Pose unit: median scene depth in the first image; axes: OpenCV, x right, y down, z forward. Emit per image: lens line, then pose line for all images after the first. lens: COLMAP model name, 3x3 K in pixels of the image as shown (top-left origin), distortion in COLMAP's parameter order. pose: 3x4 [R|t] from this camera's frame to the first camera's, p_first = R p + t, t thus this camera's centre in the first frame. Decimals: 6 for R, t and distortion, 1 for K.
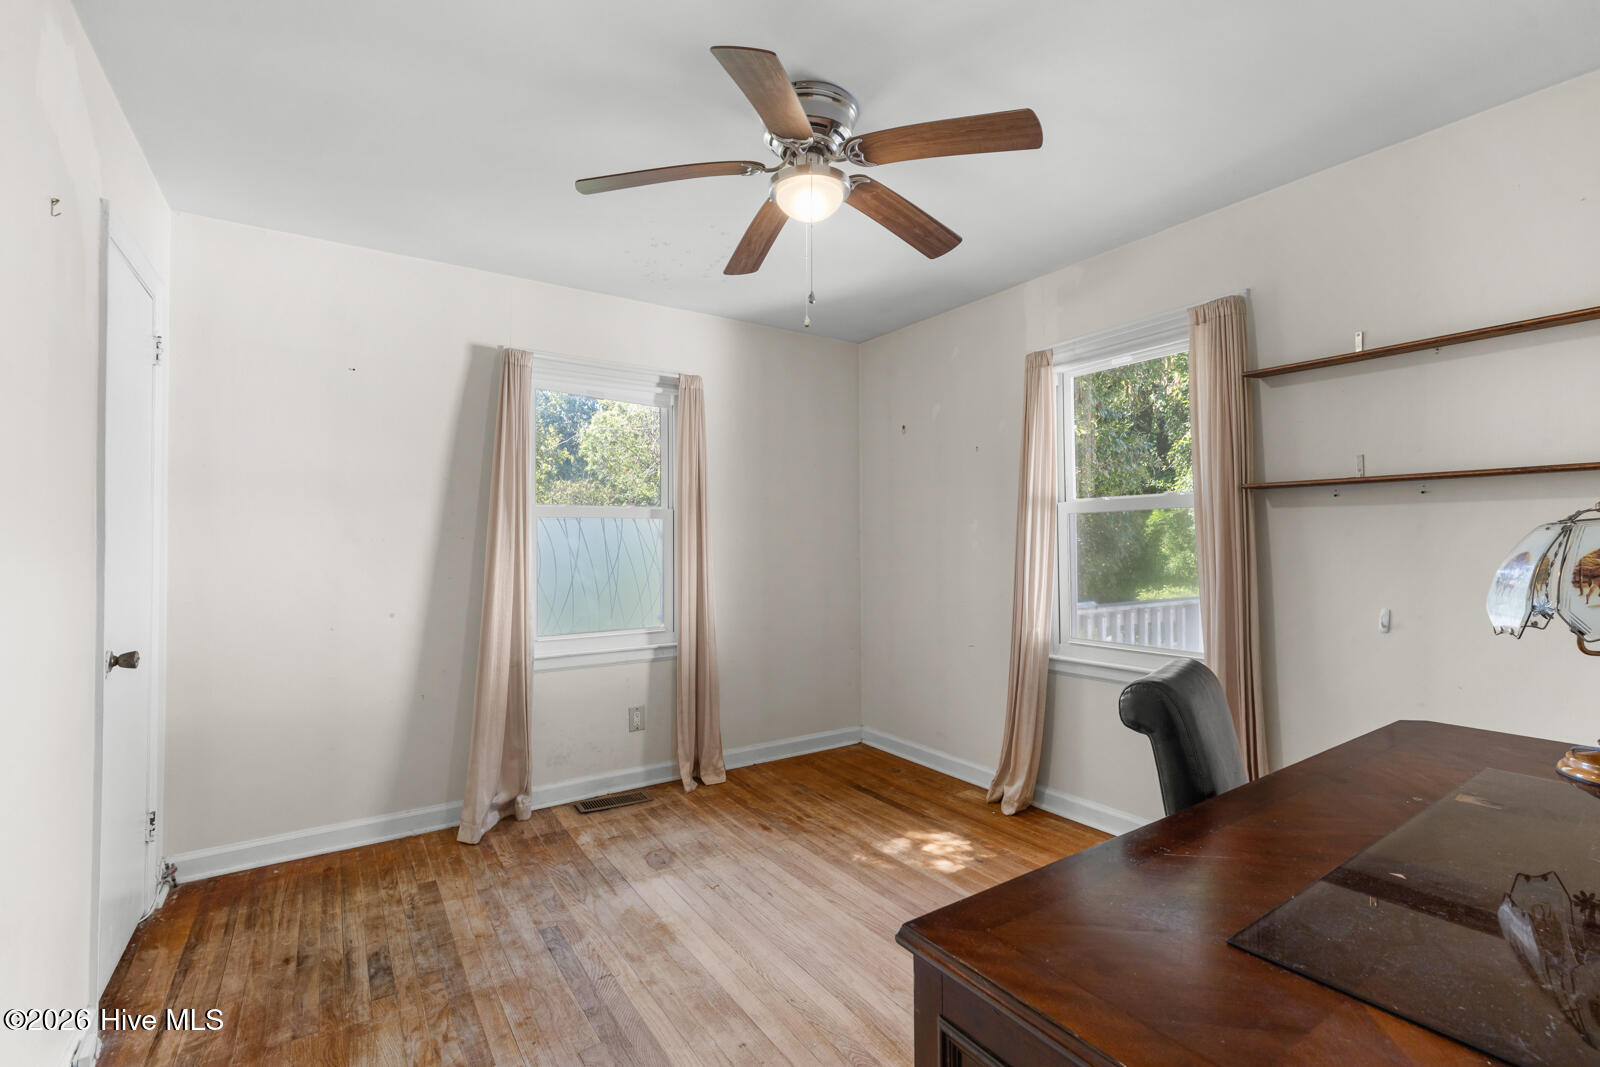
lens RADIAL K [[715.7, 0, 799.5], [0, 715.7, 530.9], [0, 0, 1]] dist [0.005030, -0.001075]
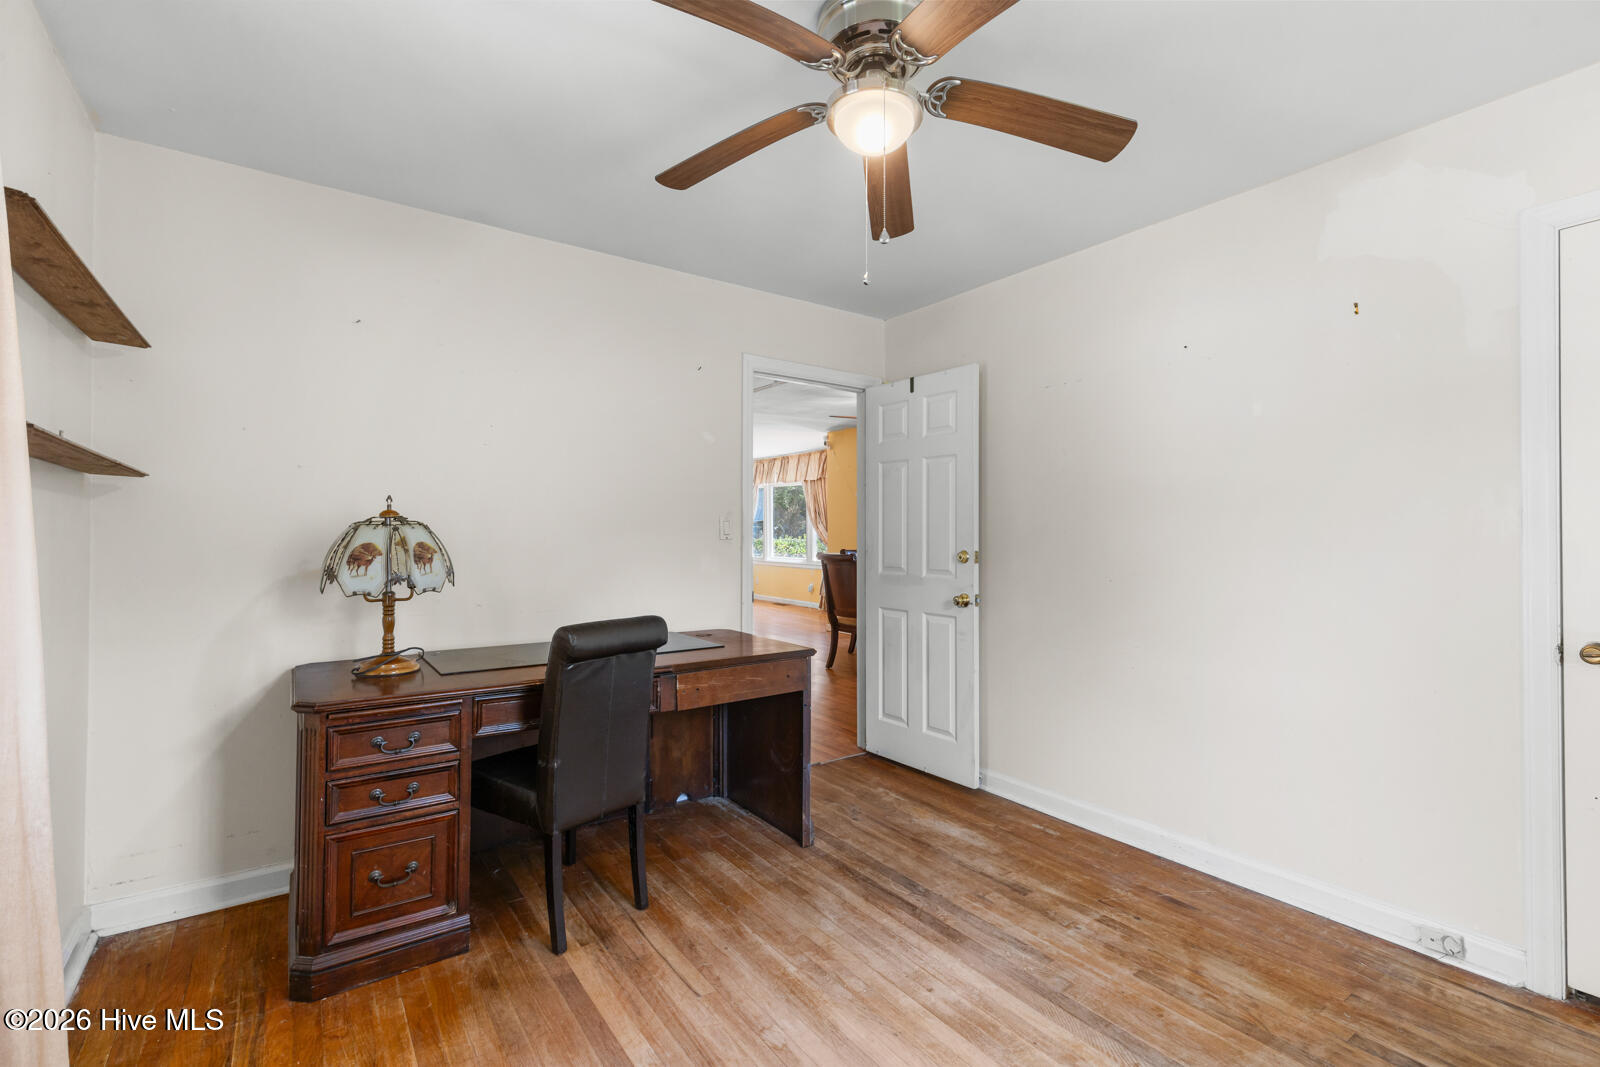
lens RADIAL K [[715.7, 0, 803.3], [0, 715.7, 530.5], [0, 0, 1]] dist [0.005030, -0.001075]
pose [[-0.999753, 0.004711, -0.021736, 0.129164], [0.005352, 0.999550, -0.029515, 0.043579], [0.021587, -0.029624, -0.999328, 2.019812]]
